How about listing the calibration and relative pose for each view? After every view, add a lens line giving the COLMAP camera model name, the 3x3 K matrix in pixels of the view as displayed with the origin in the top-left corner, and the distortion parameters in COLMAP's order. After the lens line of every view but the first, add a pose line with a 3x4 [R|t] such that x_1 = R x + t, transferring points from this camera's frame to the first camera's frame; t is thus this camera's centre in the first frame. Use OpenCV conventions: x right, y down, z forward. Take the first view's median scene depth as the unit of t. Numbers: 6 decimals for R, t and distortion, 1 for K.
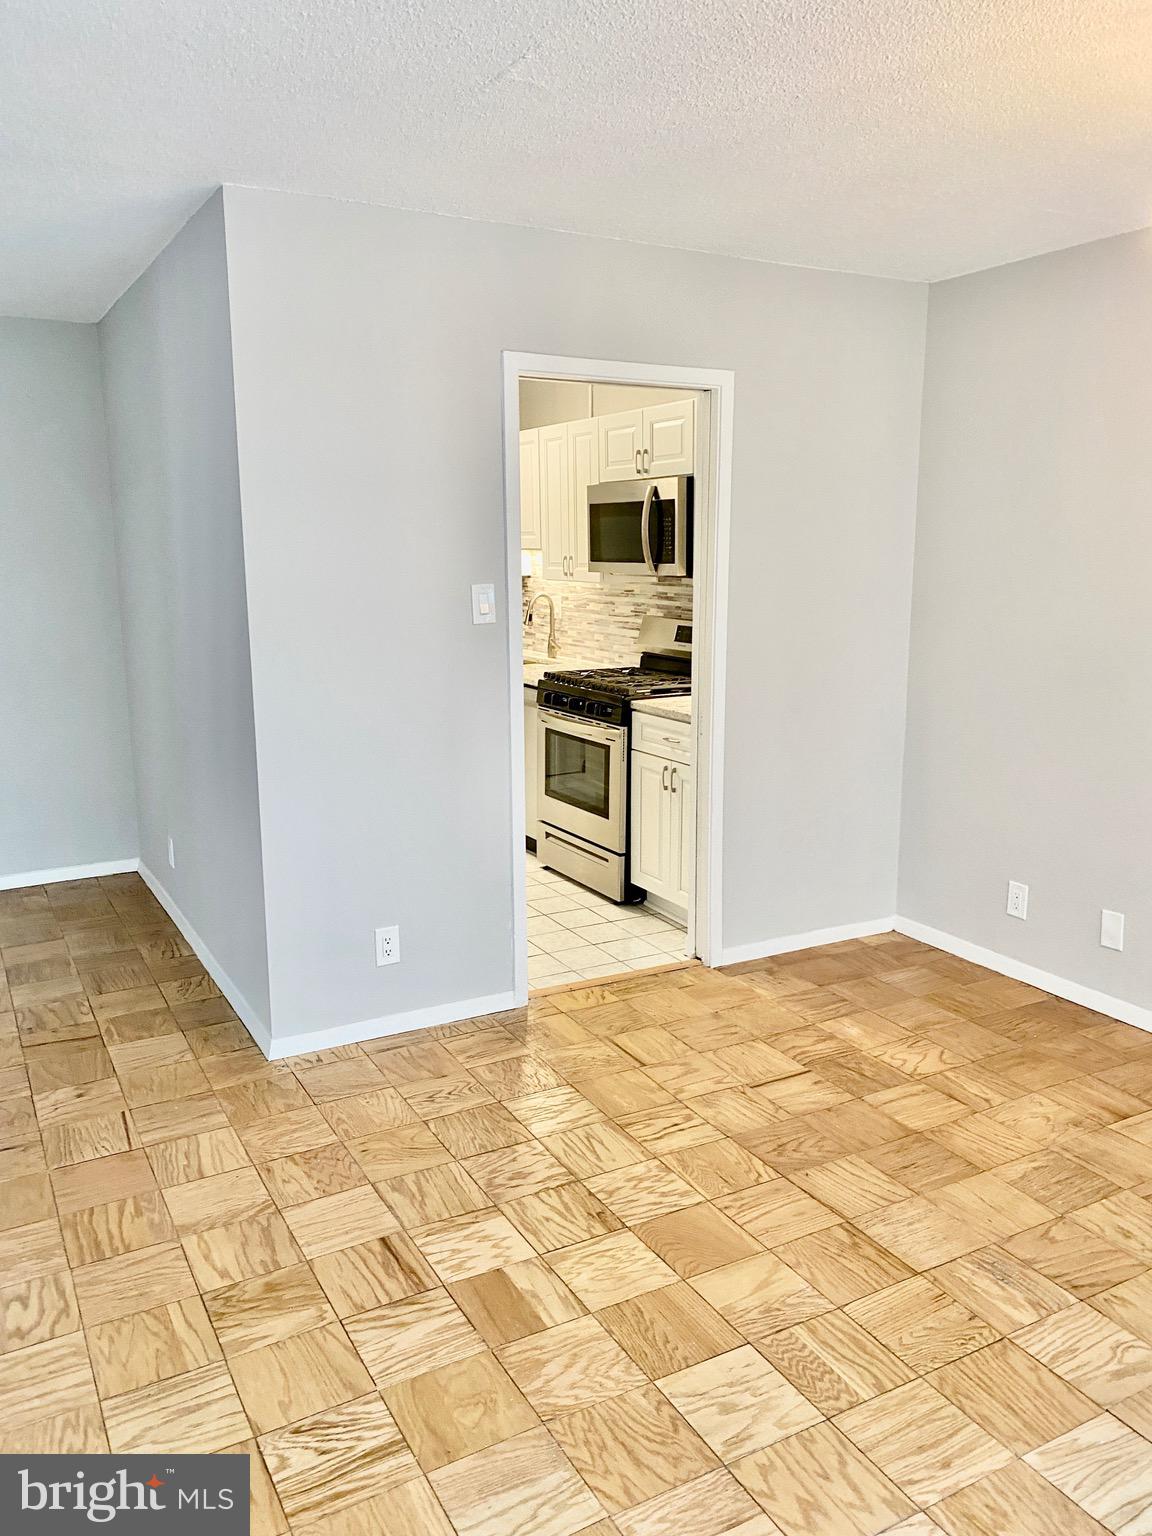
lens RADIAL K [[1171.7, 0, 571.0], [0, 1171.7, 814.3], [0, 0, 1]] dist [0.039369, -0.049653]
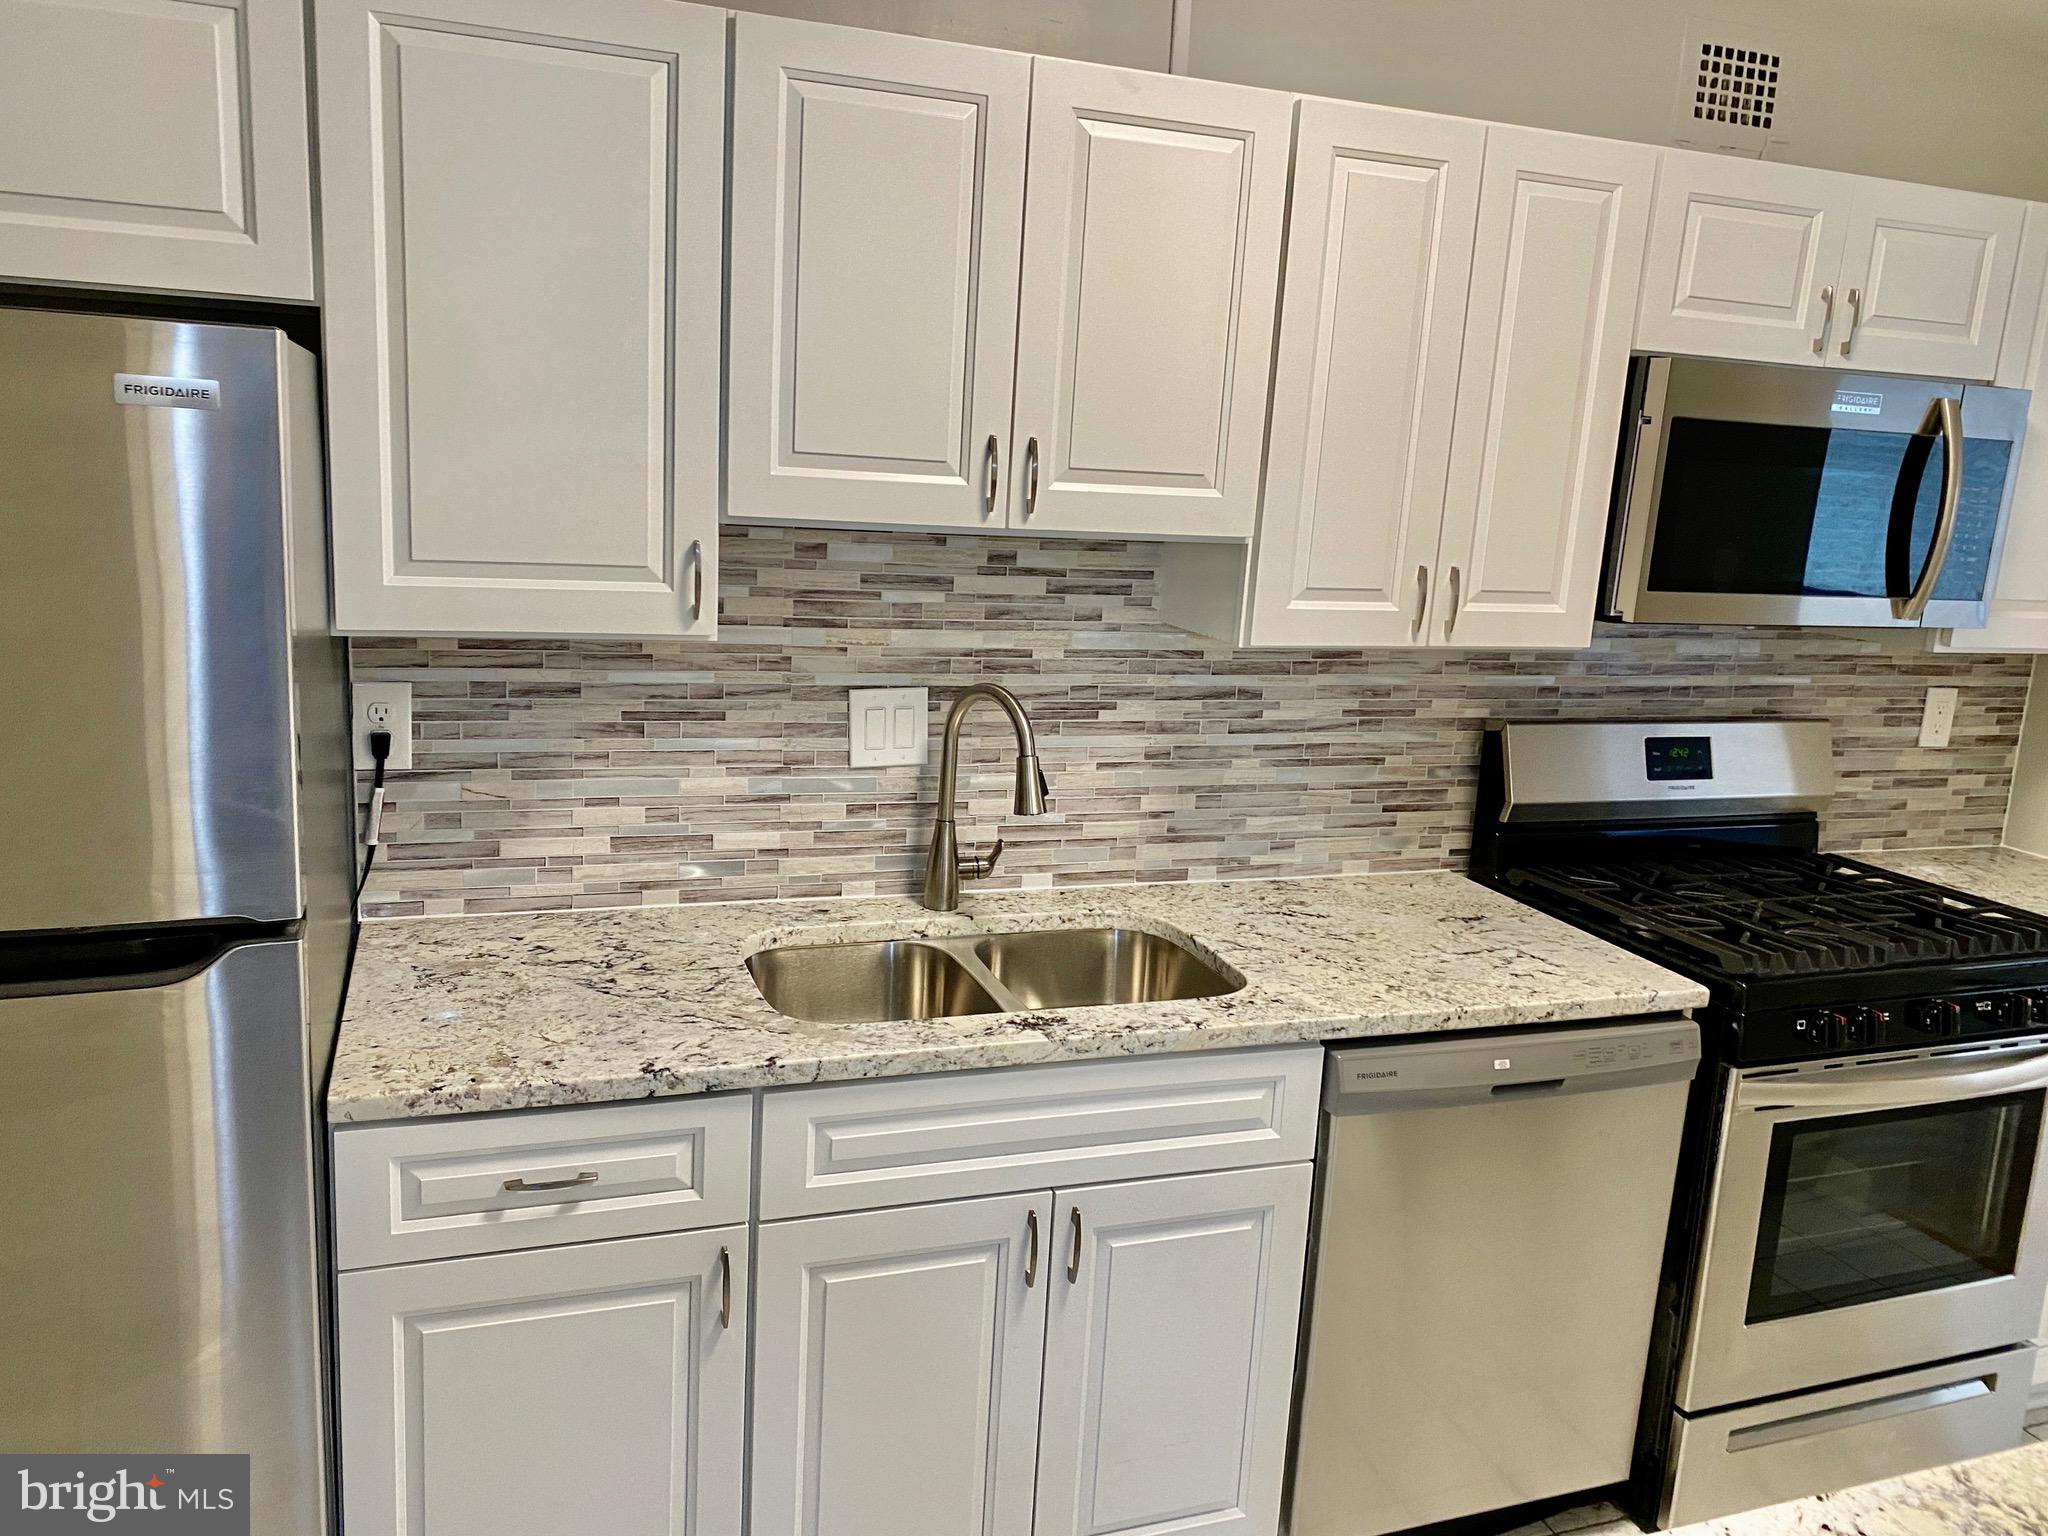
lens RADIAL K [[1562.2, 0, 1010.6], [0, 1562.2, 748.7], [0, 0, 1]] dist [0.039369, -0.049653]
pose [[0.160396, -0.171166, 0.972098, -0.446745], [0.169790, 0.974954, 0.143654, -0.268145], [-0.972340, 0.142011, 0.185441, 1.109370]]
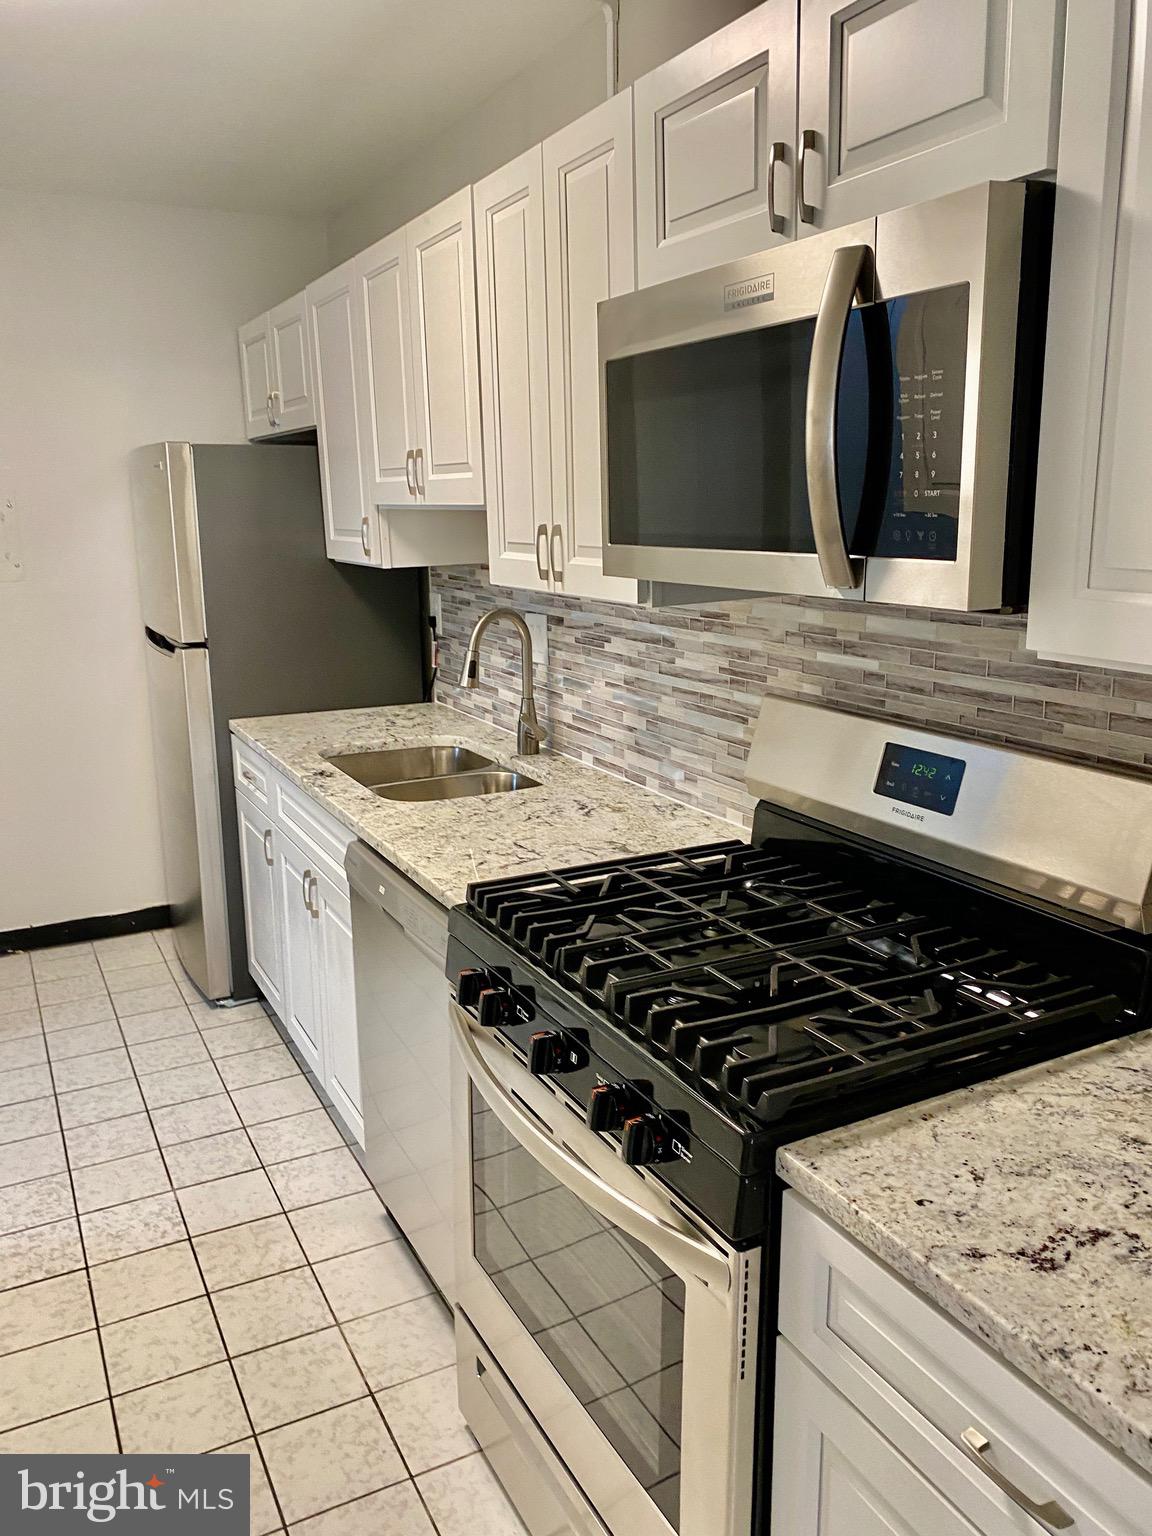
lens RADIAL K [[1171.7, 0, 568.5], [0, 1171.7, 777.0], [0, 0, 1]] dist [0.039369, -0.049653]
pose [[0.999591, -0.001116, -0.028567, 0.014518], [0.001208, 0.999994, 0.003220, -0.153313], [0.028563, -0.003253, 0.999587, 0.682172]]
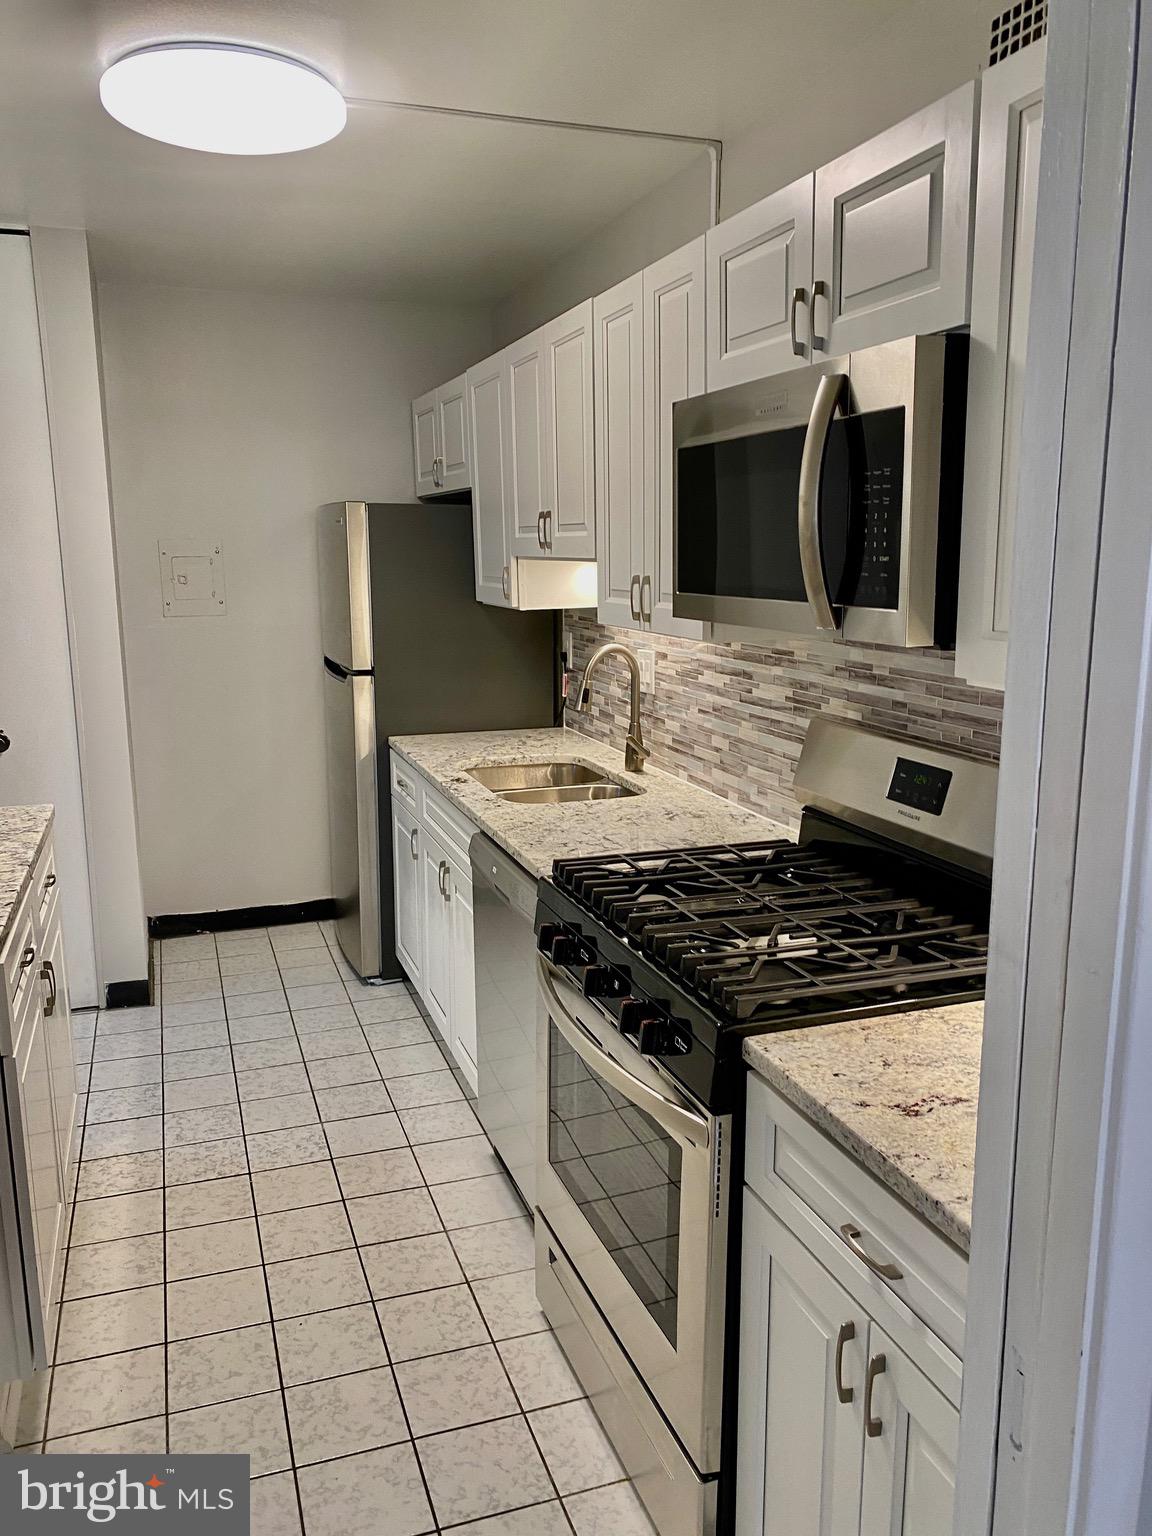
lens RADIAL K [[1171.7, 0, 563.3], [0, 1171.7, 774.5], [0, 0, 1]] dist [0.039369, -0.049653]
pose [[0.984766, 0.031930, -0.170927, 0.049349], [-0.037889, 0.998779, -0.031716, -0.139388], [0.169706, 0.037709, 0.984773, 0.603793]]
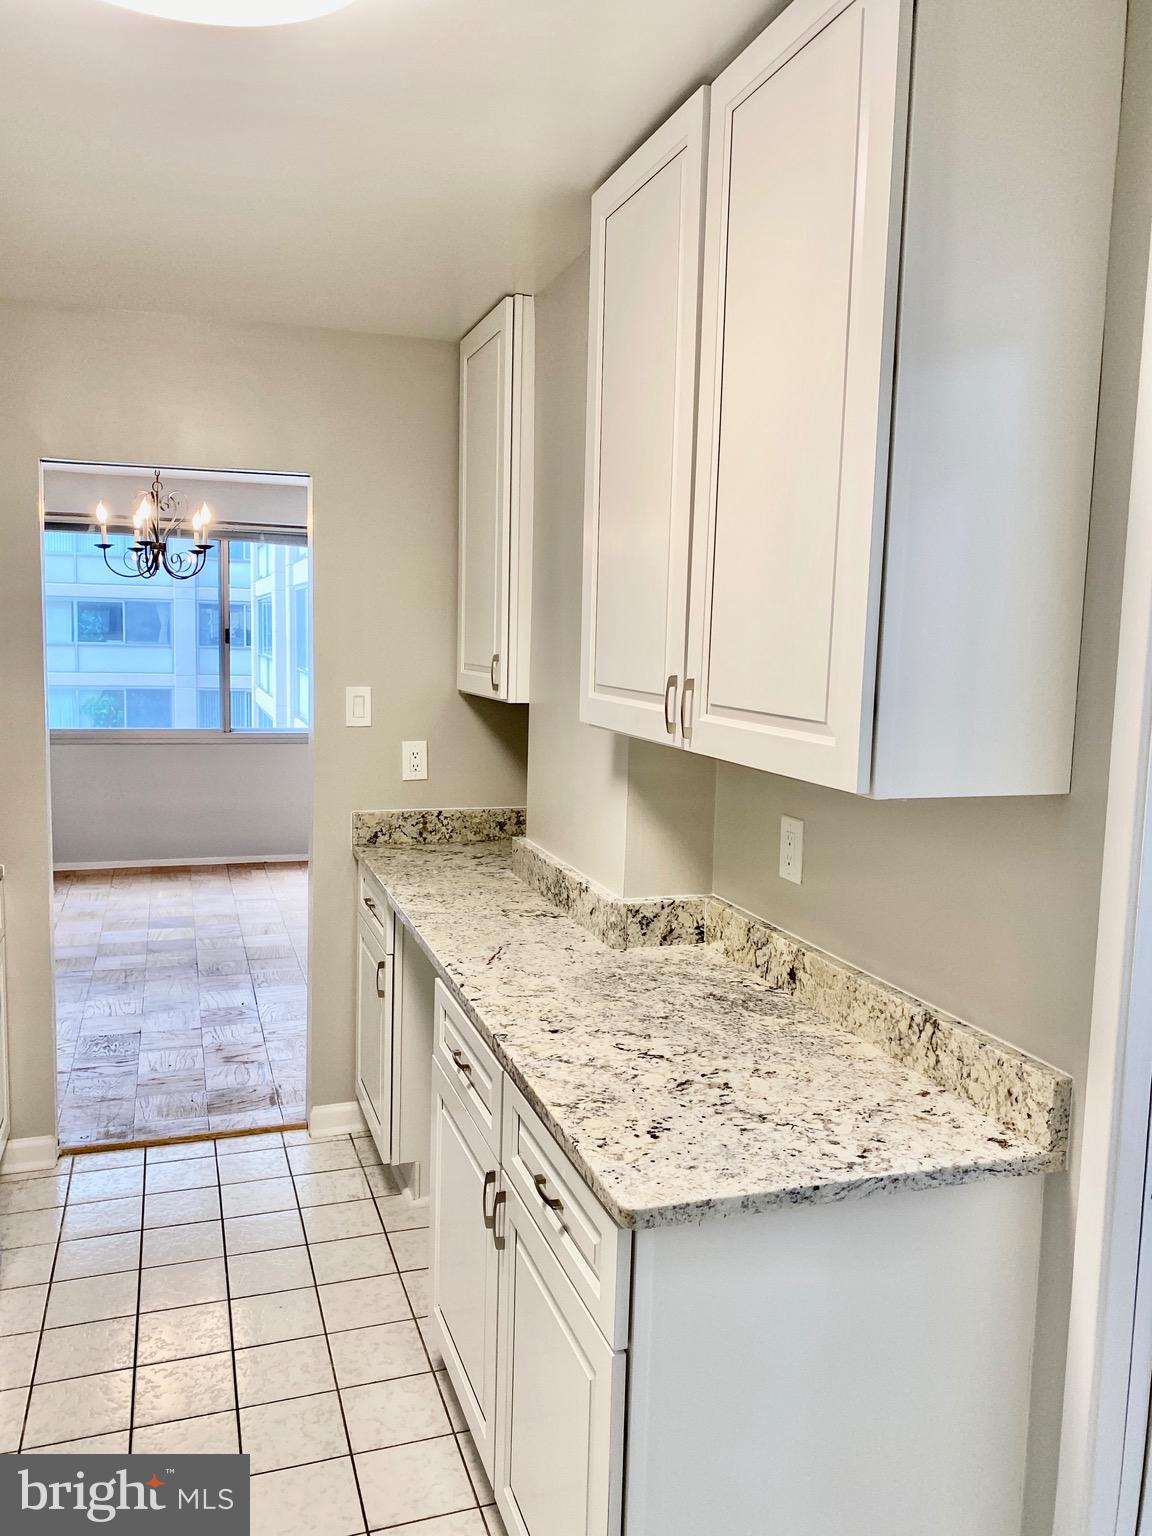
lens RADIAL K [[1171.7, 0, 557.3], [0, 1171.7, 719.2], [0, 0, 1]] dist [0.039369, -0.049653]
pose [[-0.981802, -0.028851, 0.187701, -0.296869], [0.028282, 0.955156, 0.294749, -0.311387], [-0.187788, 0.294693, -0.936959, 1.300332]]
